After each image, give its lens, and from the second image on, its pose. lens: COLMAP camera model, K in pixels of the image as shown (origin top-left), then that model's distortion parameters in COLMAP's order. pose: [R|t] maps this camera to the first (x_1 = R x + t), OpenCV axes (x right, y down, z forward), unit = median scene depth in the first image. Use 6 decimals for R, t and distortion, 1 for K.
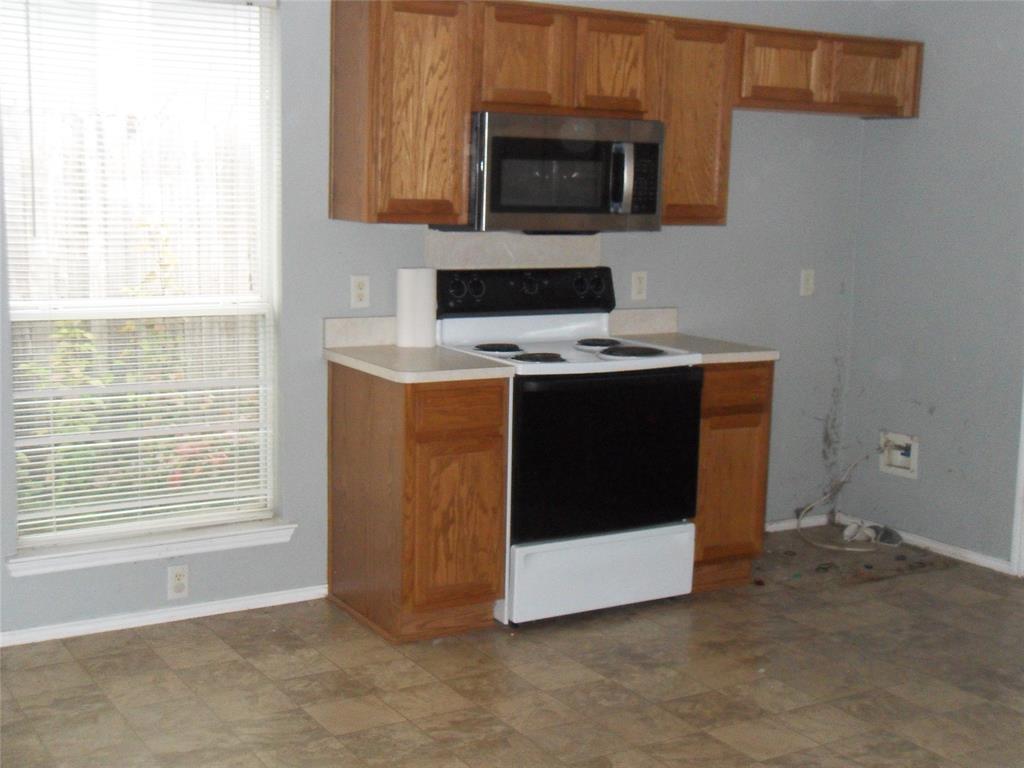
lens RADIAL K [[1337.5, 0, 515.6], [0, 1337.5, 387.6], [0, 0, 1]] dist [0.094293, -0.347639]
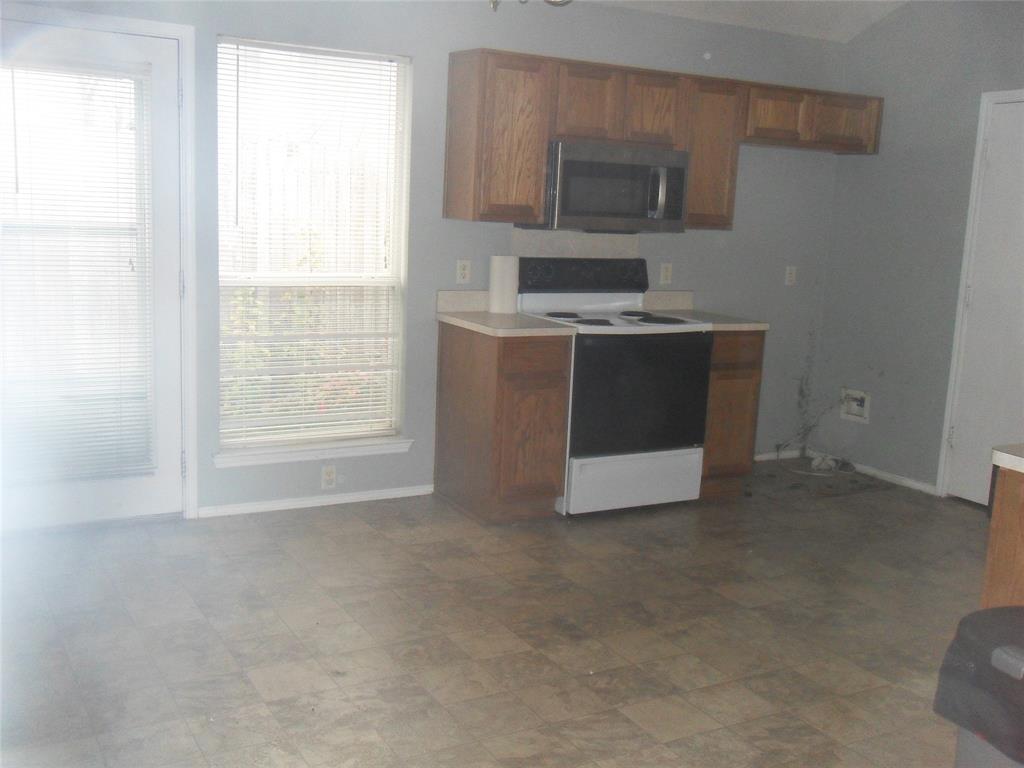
lens RADIAL K [[1056.5, 0, 512.0], [0, 1056.5, 384.0], [0, 0, 1]] dist [0.001231, 0.006833]
pose [[0.998951, 0.027939, -0.036270, -0.024060], [-0.027239, 0.999436, 0.019656, 0.020929], [0.036799, -0.018647, 0.999149, -0.081442]]
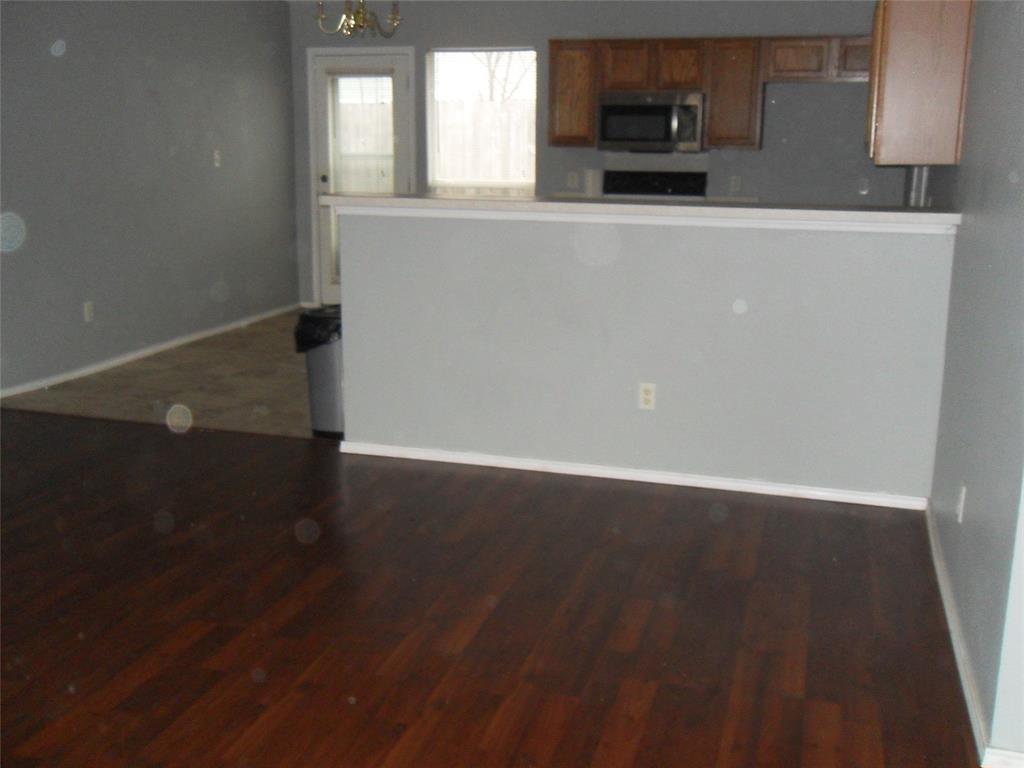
lens RADIAL K [[1056.5, 0, 512.0], [0, 1056.5, 384.0], [0, 0, 1]] dist [0.001231, 0.006833]
pose [[0.674086, 0.154744, -0.722262, 1.125239], [-0.108709, 0.987946, 0.110208, 0.077713], [0.730610, 0.004227, 0.682782, -0.237024]]
